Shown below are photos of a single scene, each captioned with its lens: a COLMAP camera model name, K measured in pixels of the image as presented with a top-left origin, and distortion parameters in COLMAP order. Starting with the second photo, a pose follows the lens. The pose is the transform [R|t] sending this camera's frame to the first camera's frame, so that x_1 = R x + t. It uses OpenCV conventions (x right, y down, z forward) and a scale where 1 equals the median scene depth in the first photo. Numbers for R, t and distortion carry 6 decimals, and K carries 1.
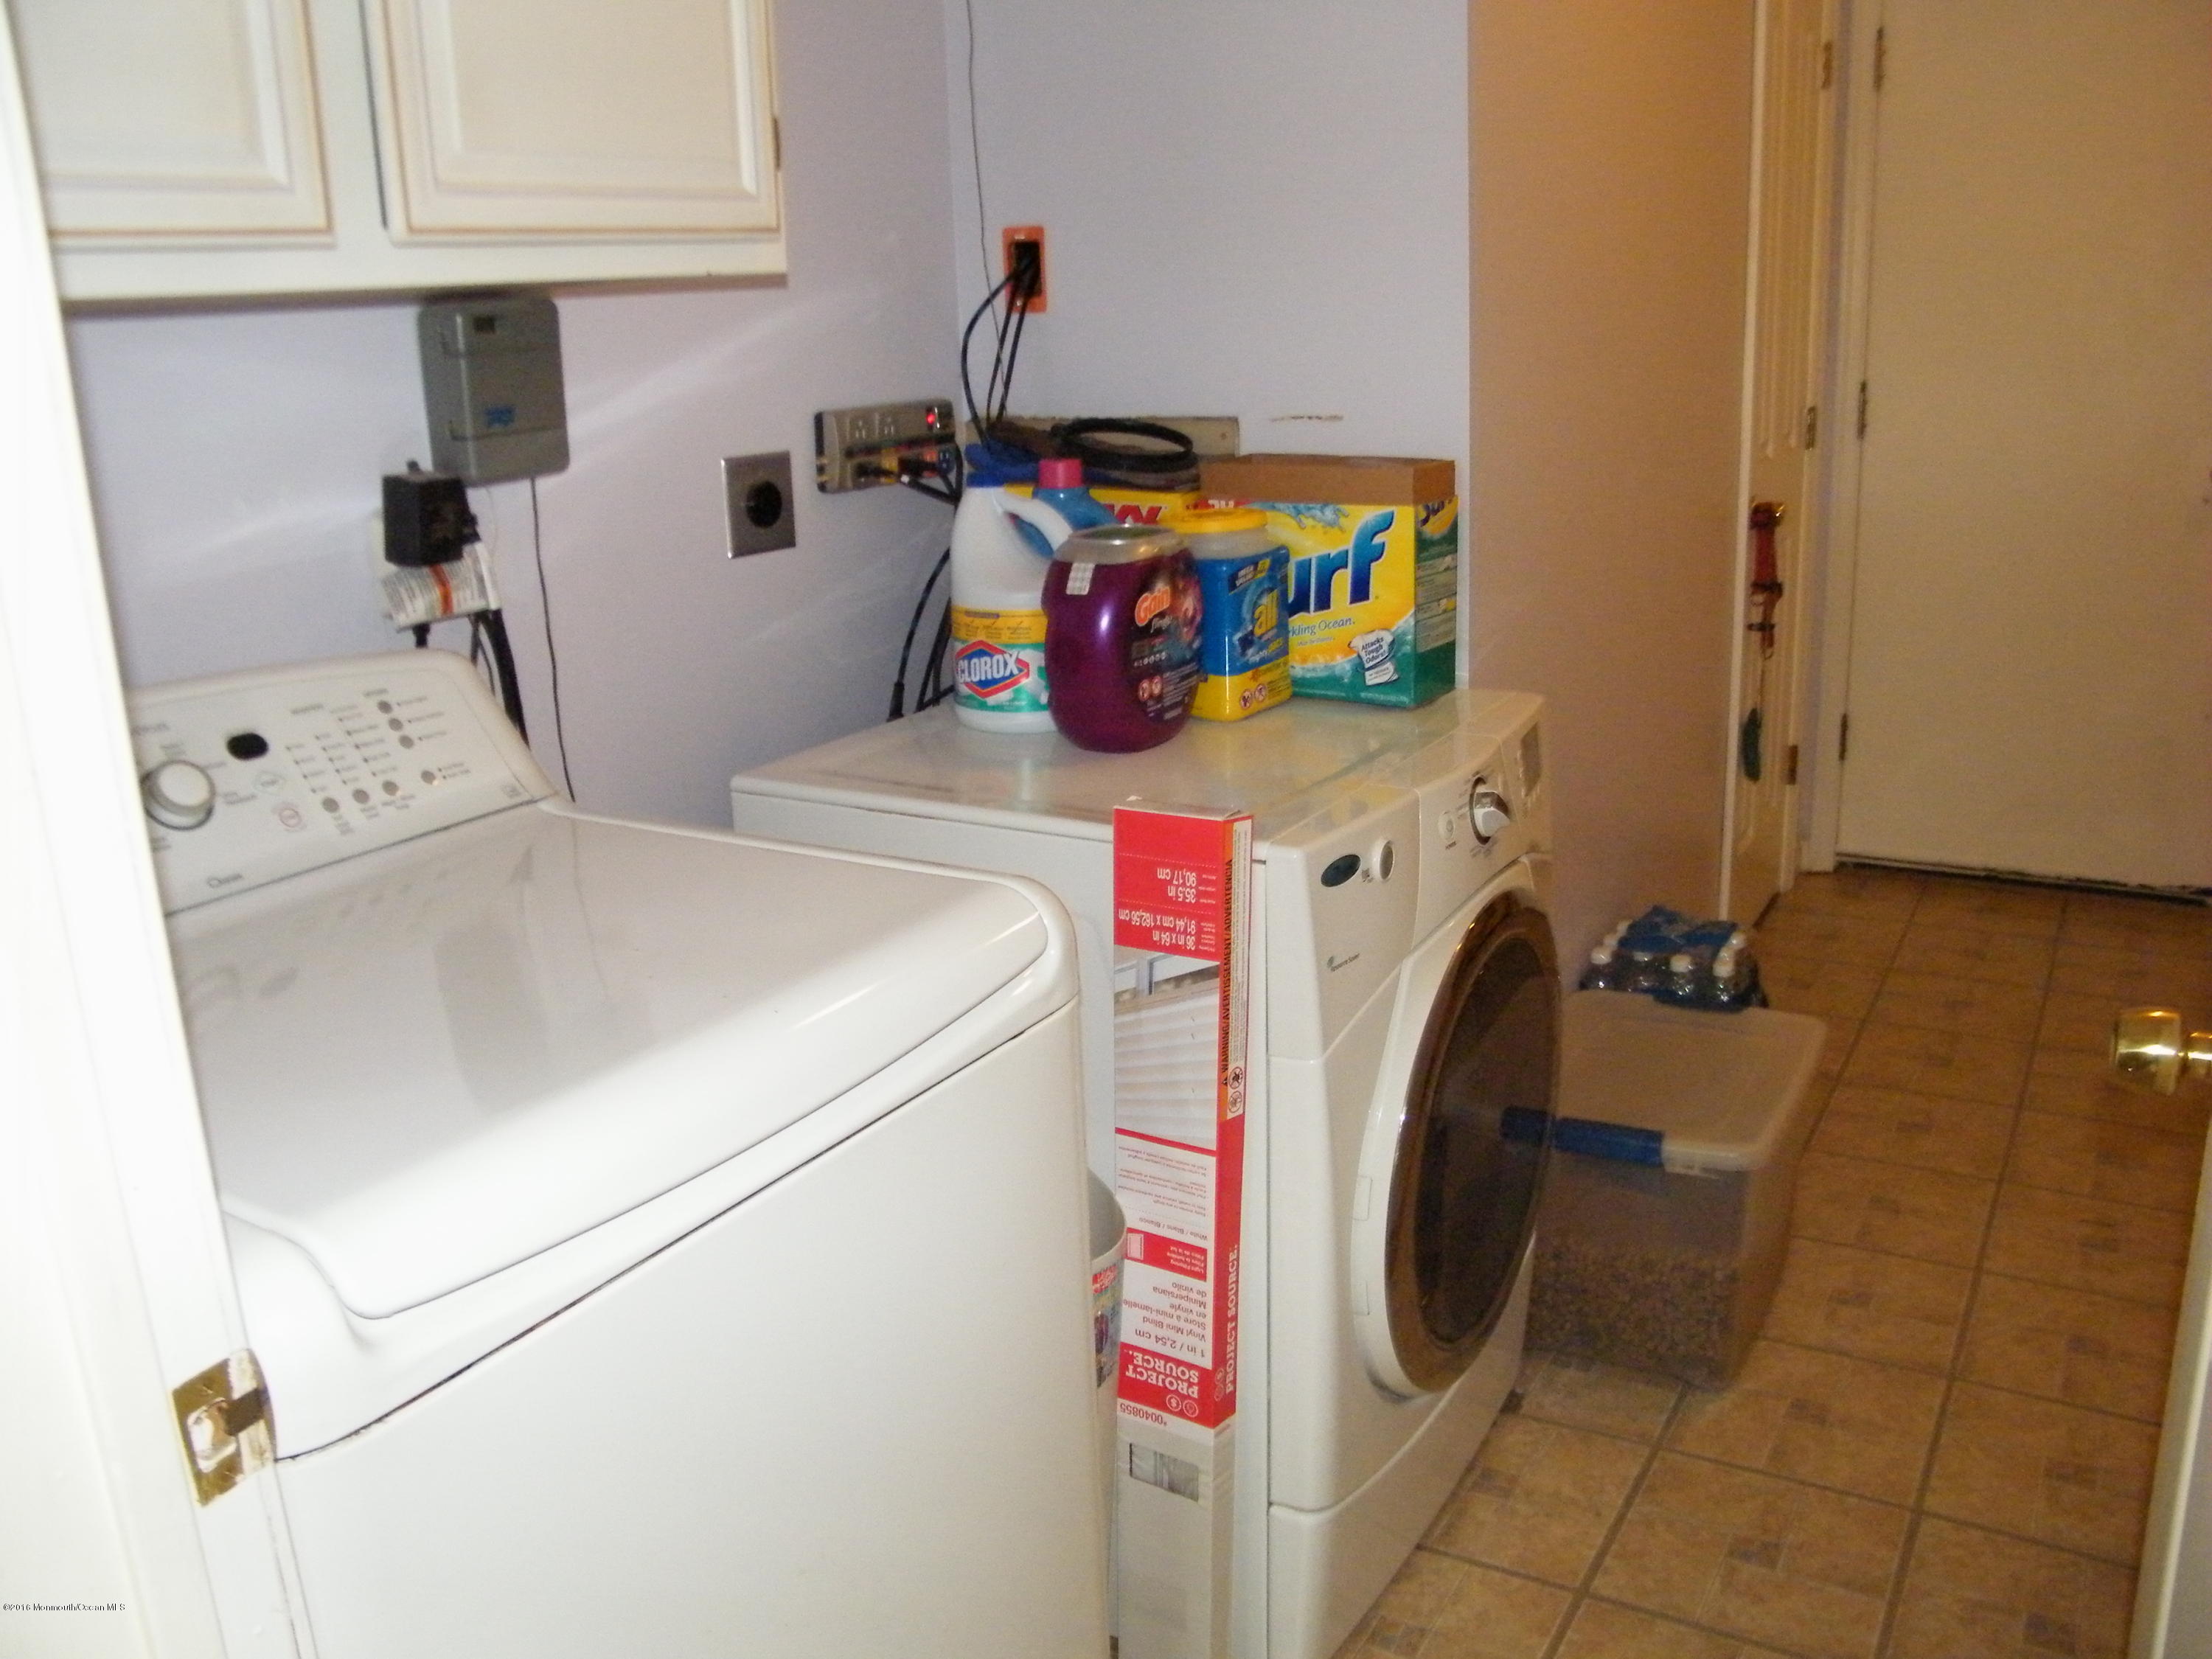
lens RADIAL K [[1869.7, 0, 1102.1], [0, 1869.7, 829.1], [0, 0, 1]] dist [-0.177314, 0.119521]
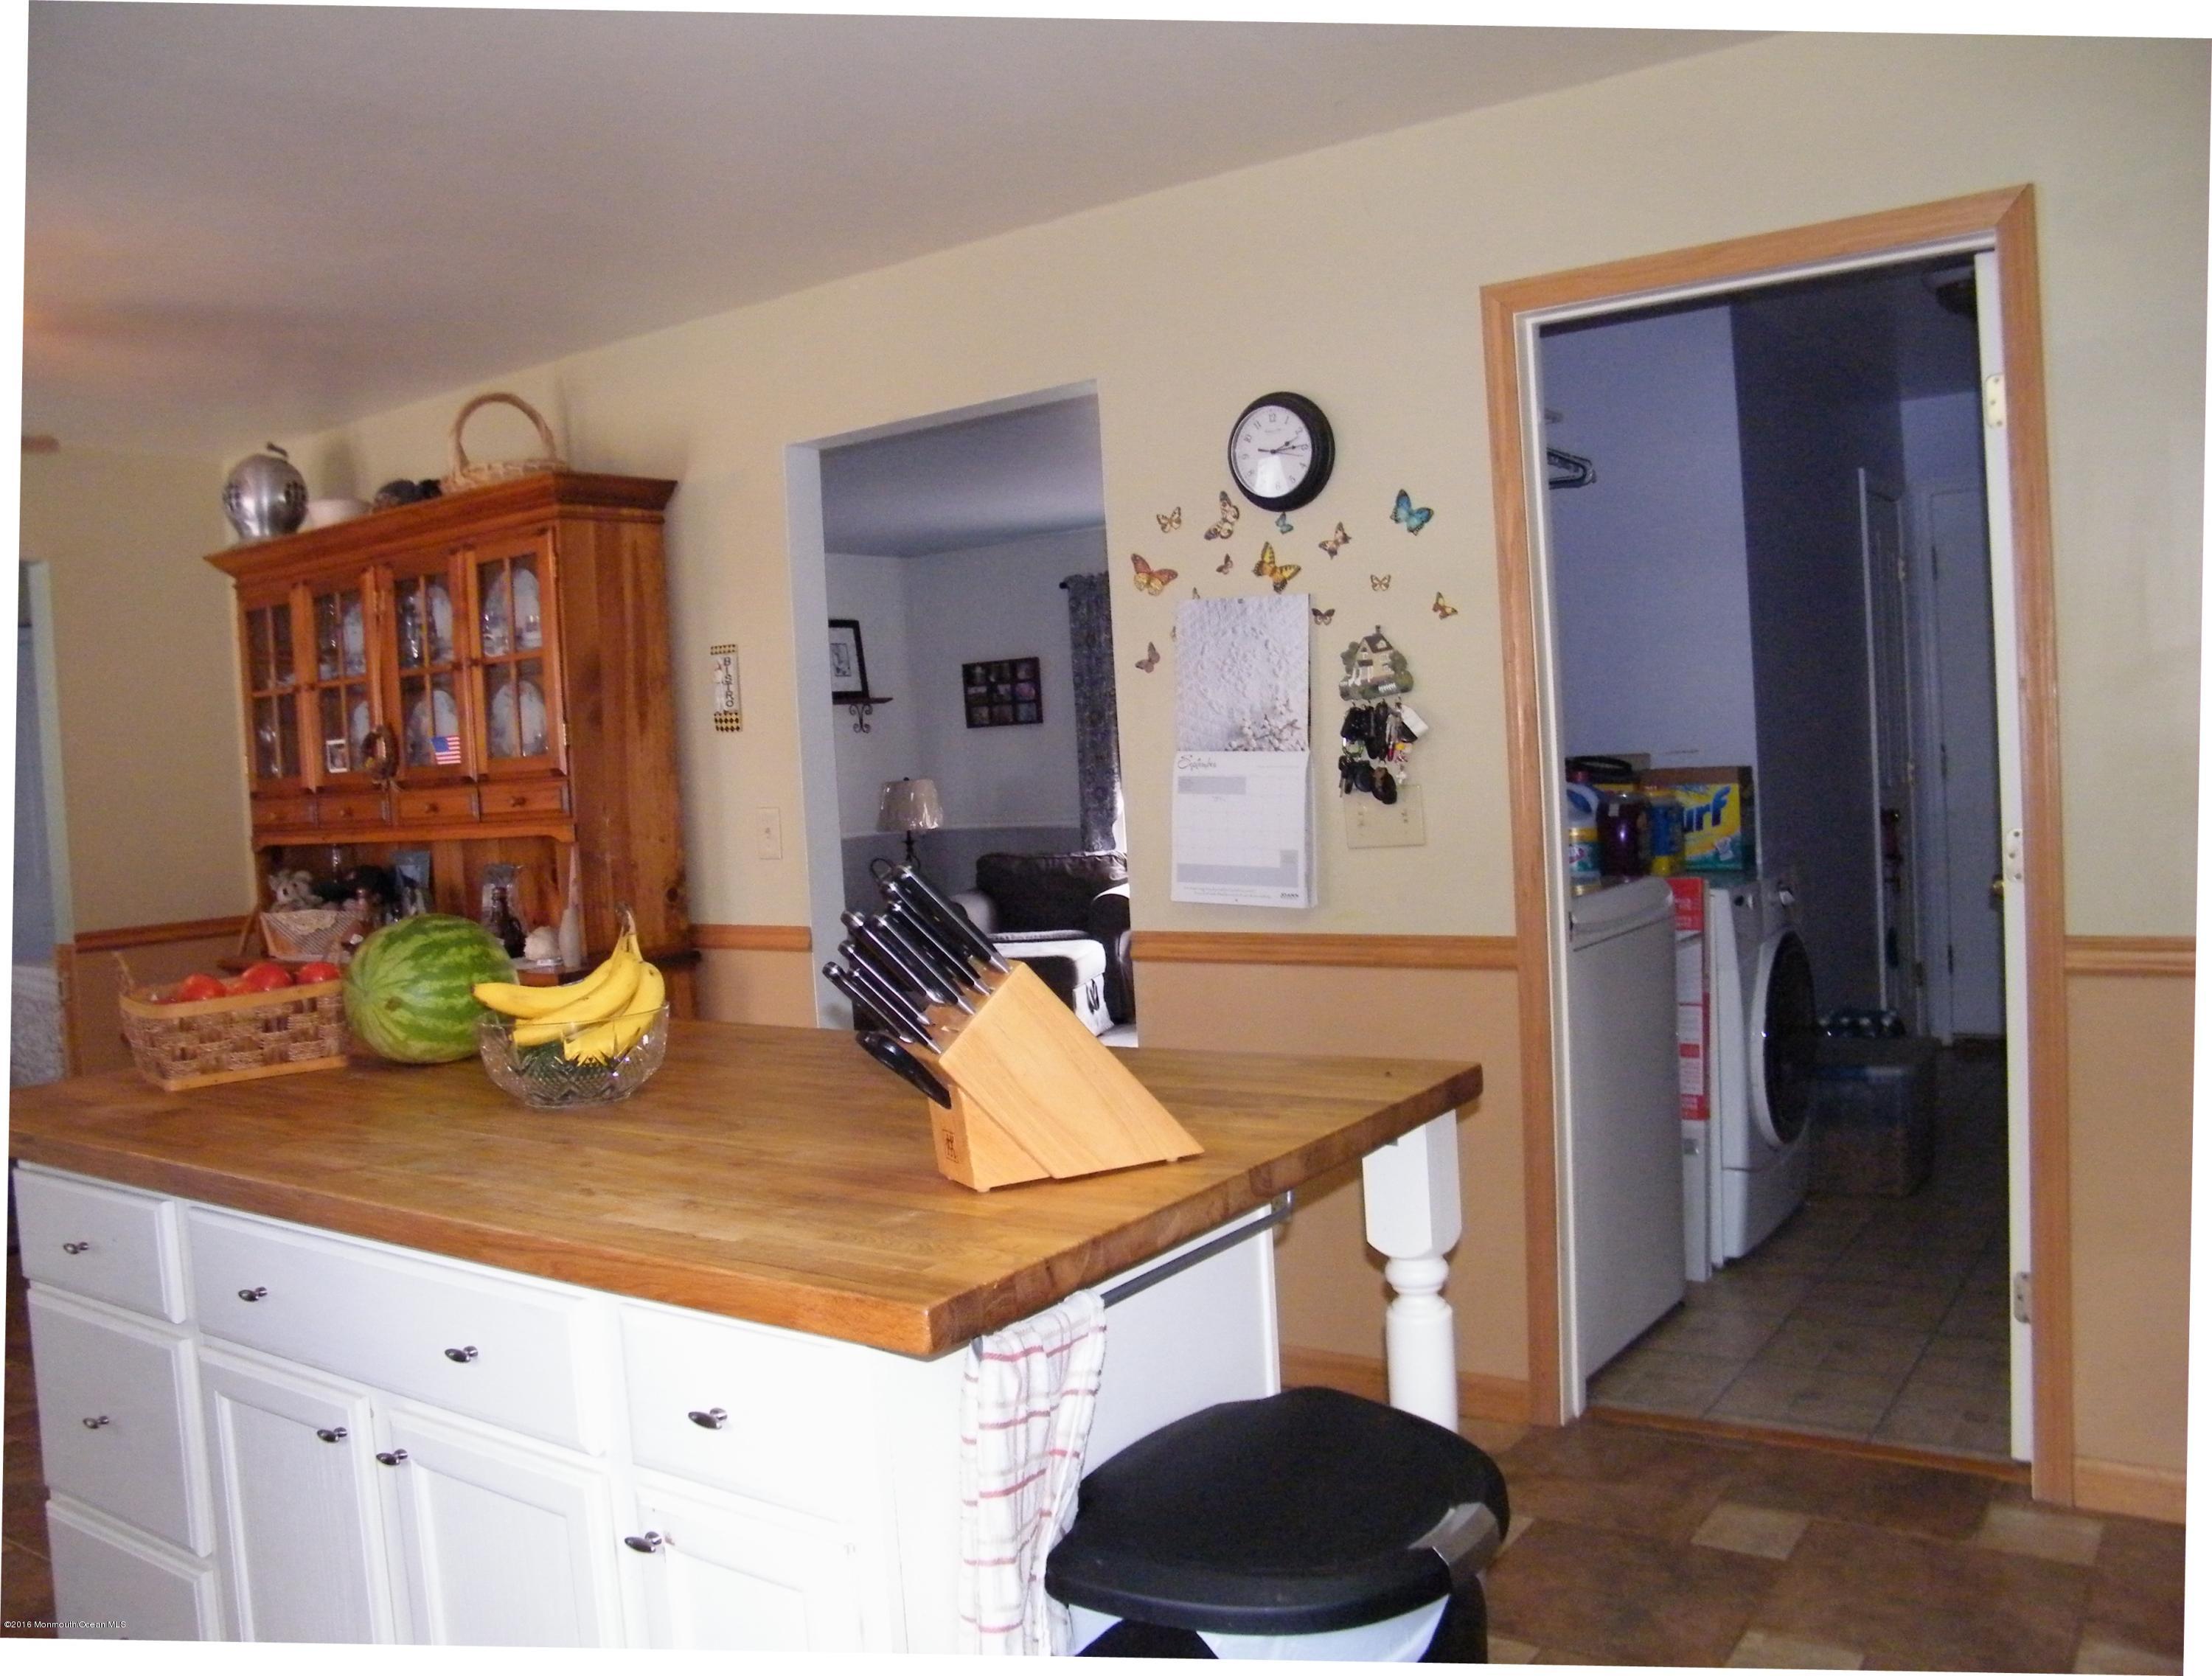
lens RADIAL K [[1883.2, 0, 1106.6], [0, 1883.2, 828.9], [0, 0, 1]] dist [-0.119027, -0.000400]
pose [[0.998031, -0.016320, -0.060569, -0.489103], [0.002119, 0.973784, -0.227467, 0.415715], [0.062693, 0.226890, 0.971900, -1.336490]]
